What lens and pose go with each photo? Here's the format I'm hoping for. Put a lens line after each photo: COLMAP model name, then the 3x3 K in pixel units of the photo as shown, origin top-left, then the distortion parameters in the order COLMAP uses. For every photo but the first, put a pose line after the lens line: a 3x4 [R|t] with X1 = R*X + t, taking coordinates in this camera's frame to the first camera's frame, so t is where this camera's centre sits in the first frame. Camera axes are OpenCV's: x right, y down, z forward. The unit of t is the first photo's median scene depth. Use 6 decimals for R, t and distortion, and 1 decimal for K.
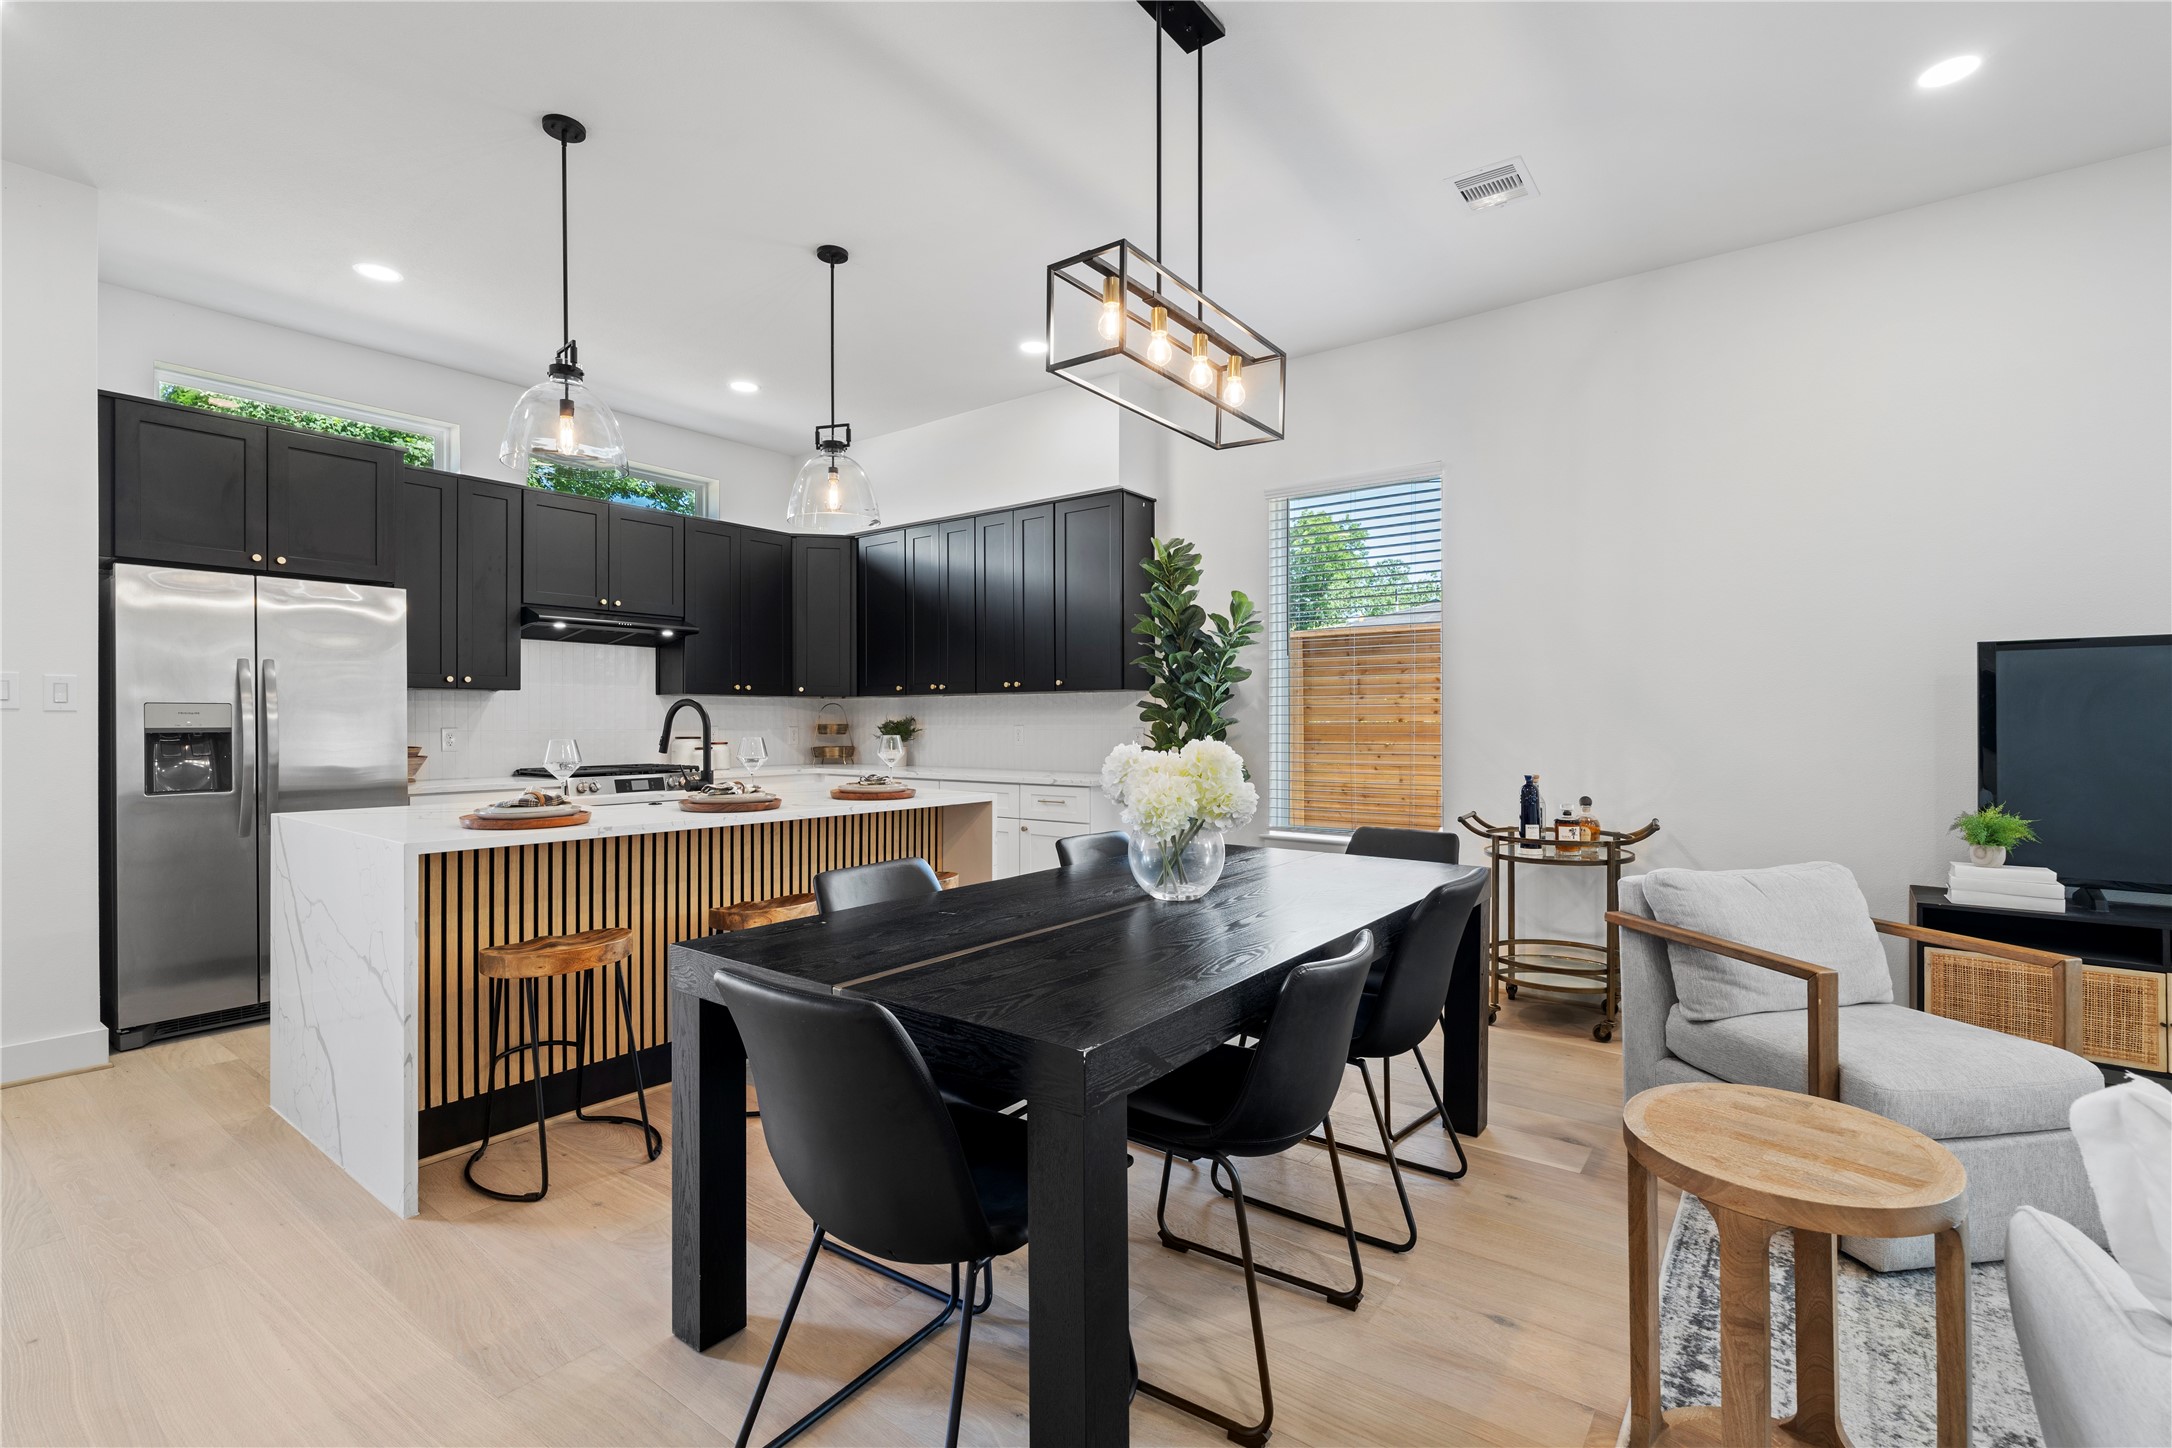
lens RADIAL K [[983.5, 0, 1090.3], [0, 983.5, 724.5], [0, 0, 1]] dist [-0.000856, -0.000129]
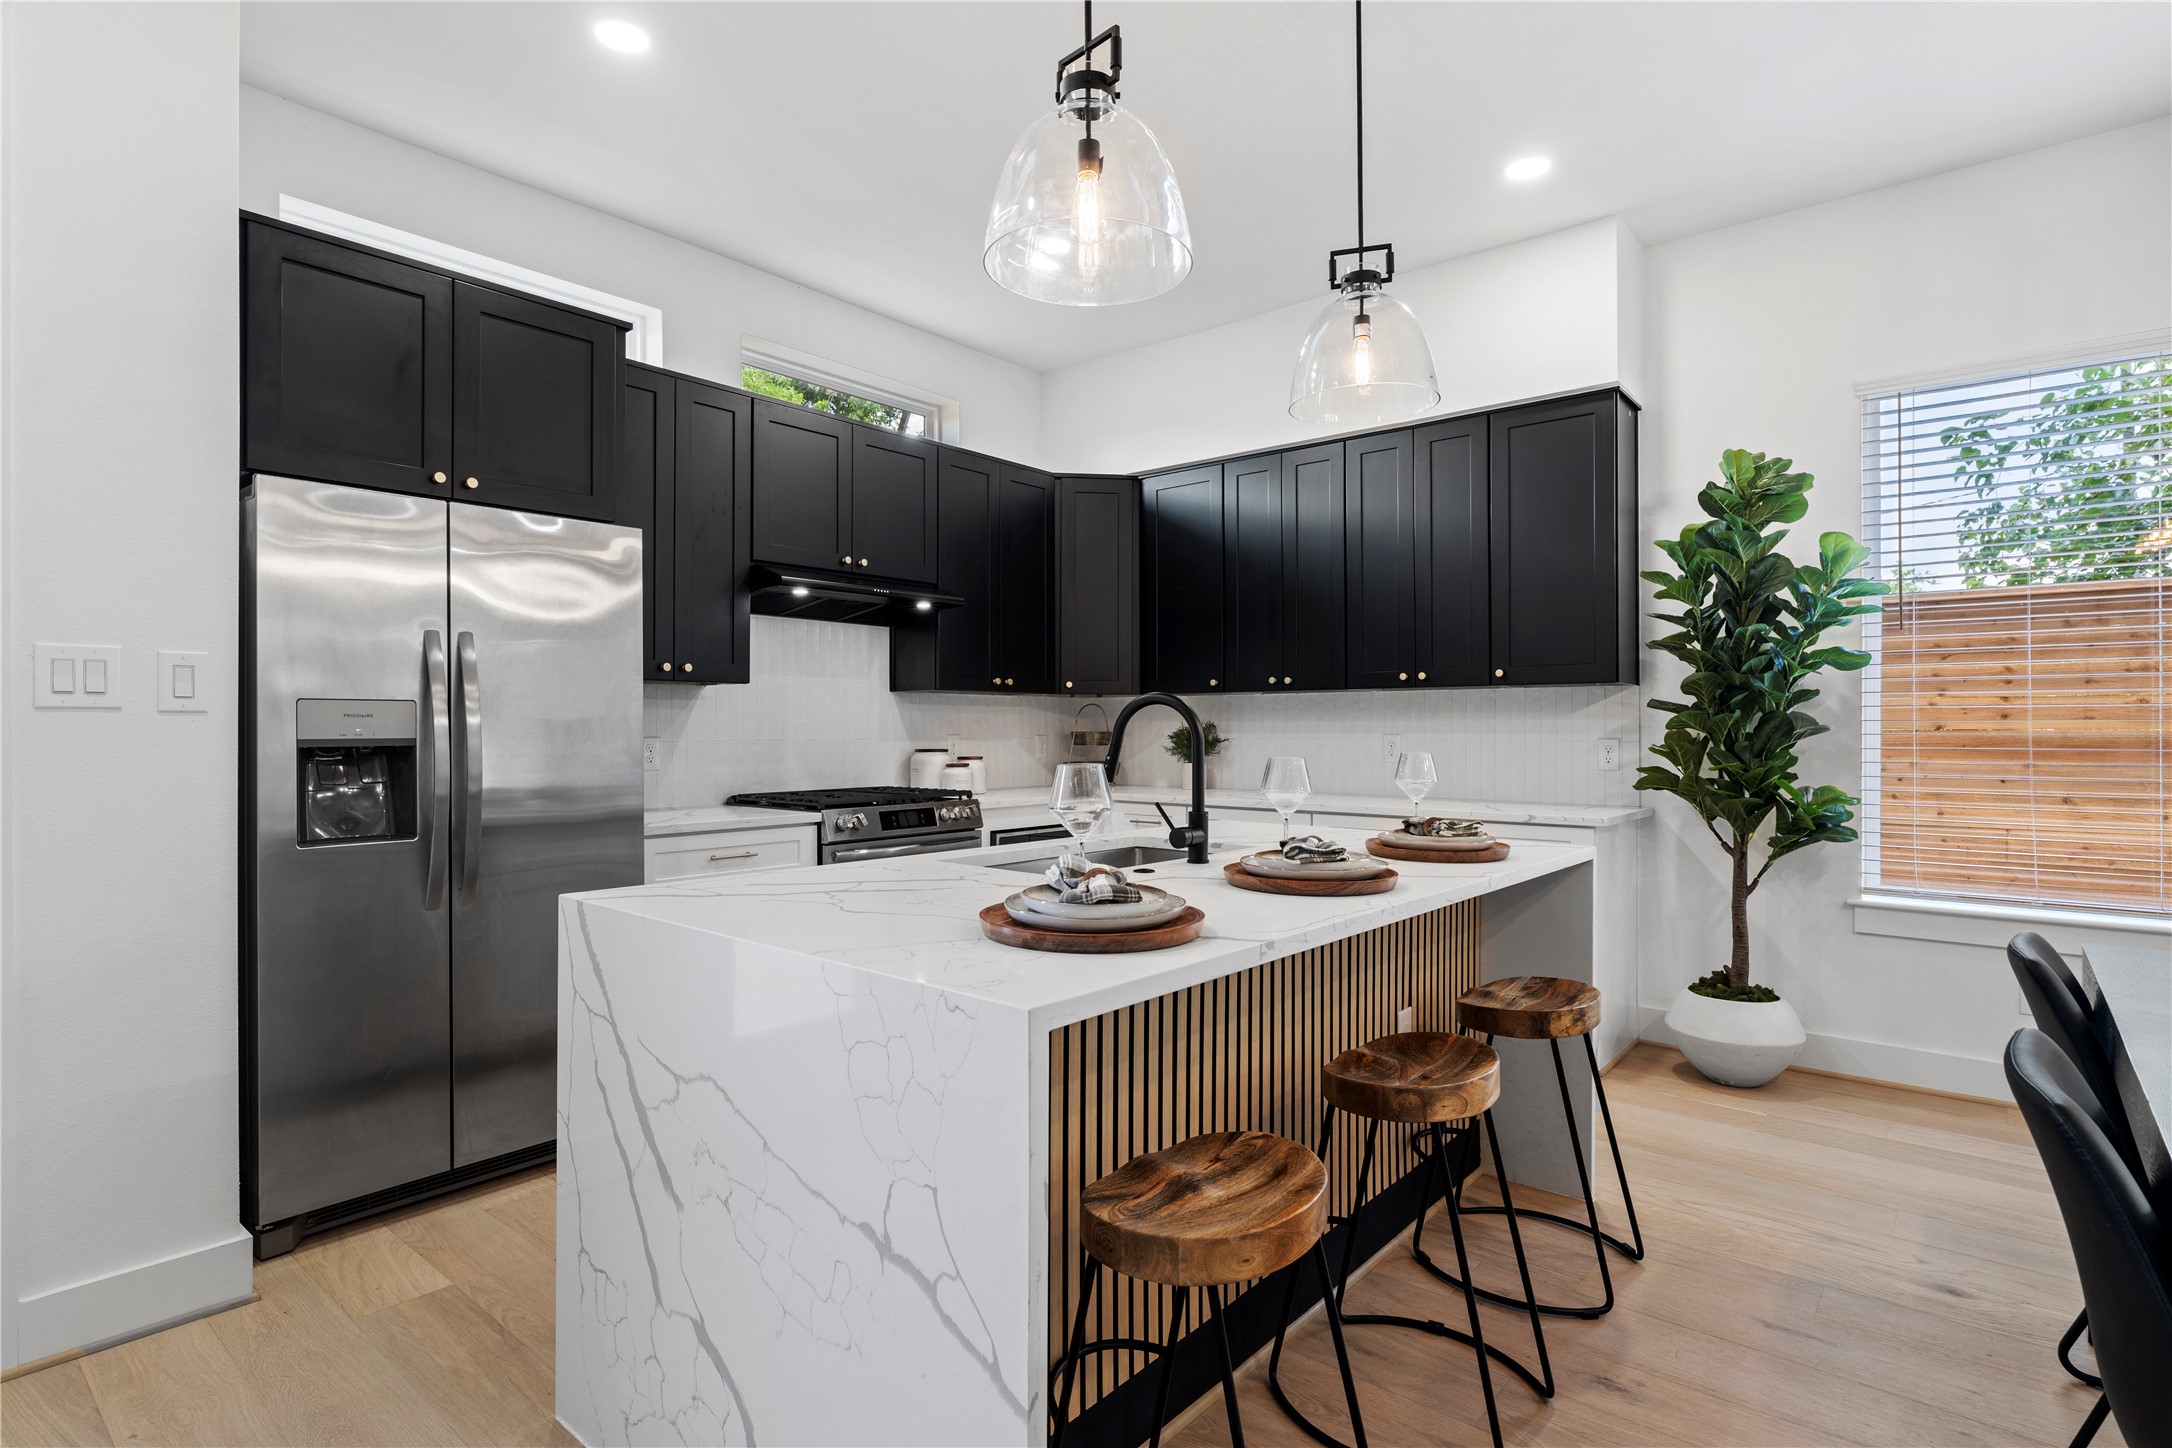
lens RADIAL K [[1085.3, 0, 1083.8], [0, 1085.3, 726.6], [0, 0, 1]] dist [-0.003051, 0.000181]
pose [[0.998651, 0.001701, -0.051893, -0.329489], [-0.001888, 0.999992, -0.003556, -0.002129], [0.051886, 0.003649, 0.998646, 0.260661]]
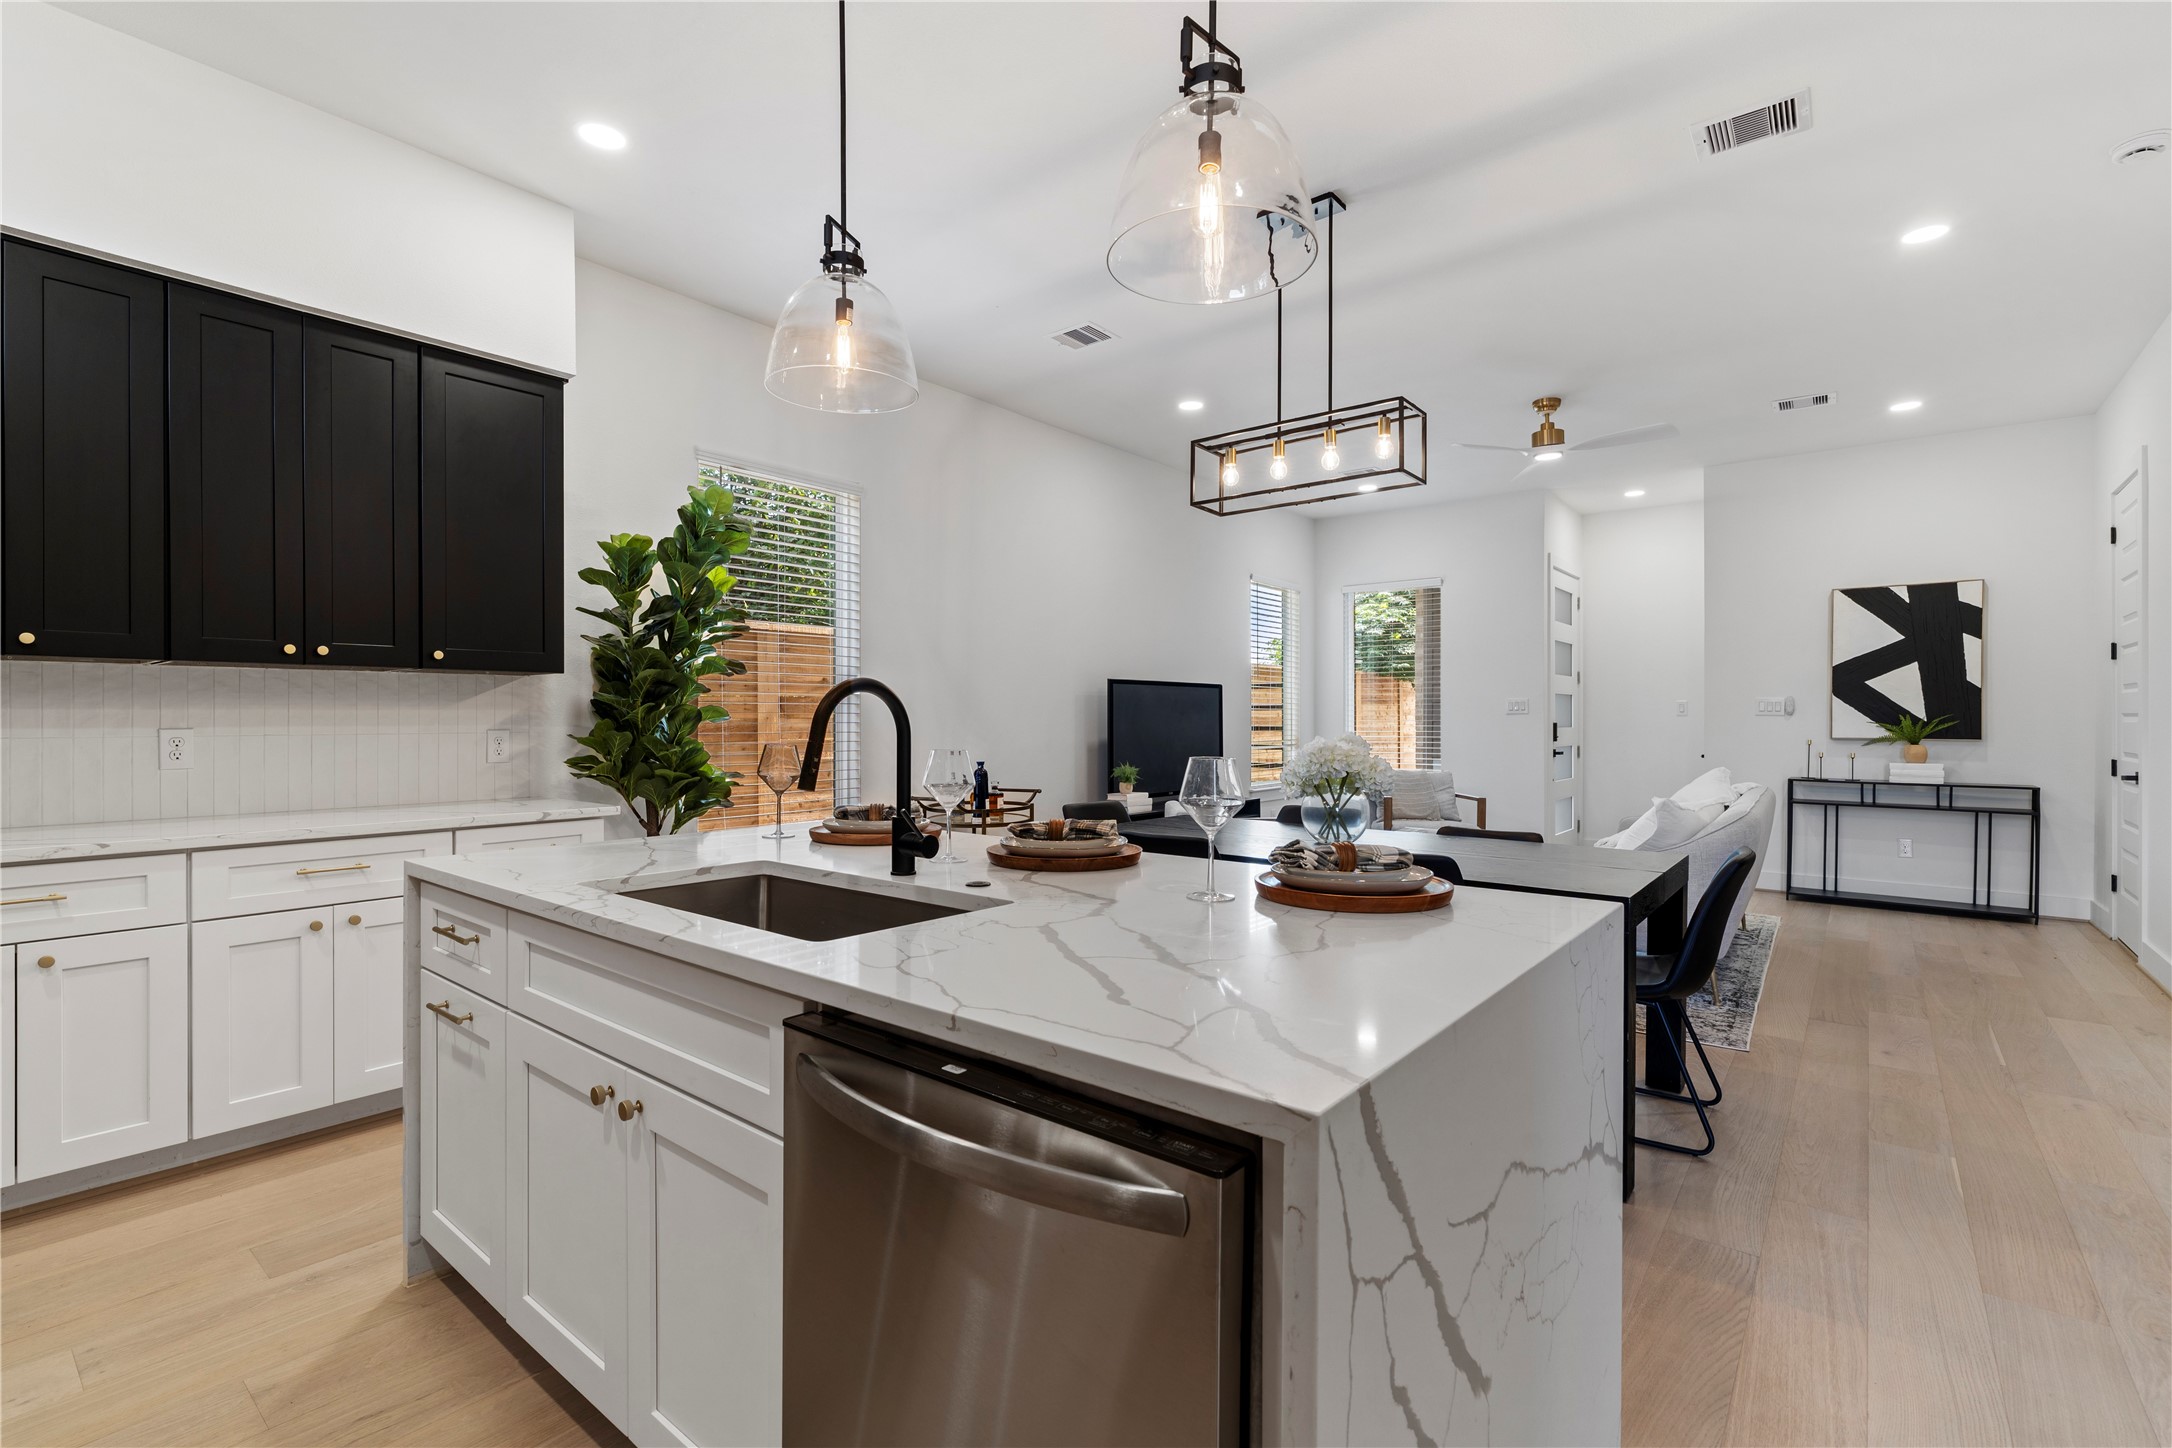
lens RADIAL K [[983.5, 0, 1088.0], [0, 983.5, 719.3], [0, 0, 1]] dist [-0.000856, -0.000129]
pose [[0.026480, 0.000315, 0.999649, -0.710647], [0.003269, 0.999995, -0.000402, -0.002702], [-0.999644, 0.003278, 0.026479, 0.689483]]
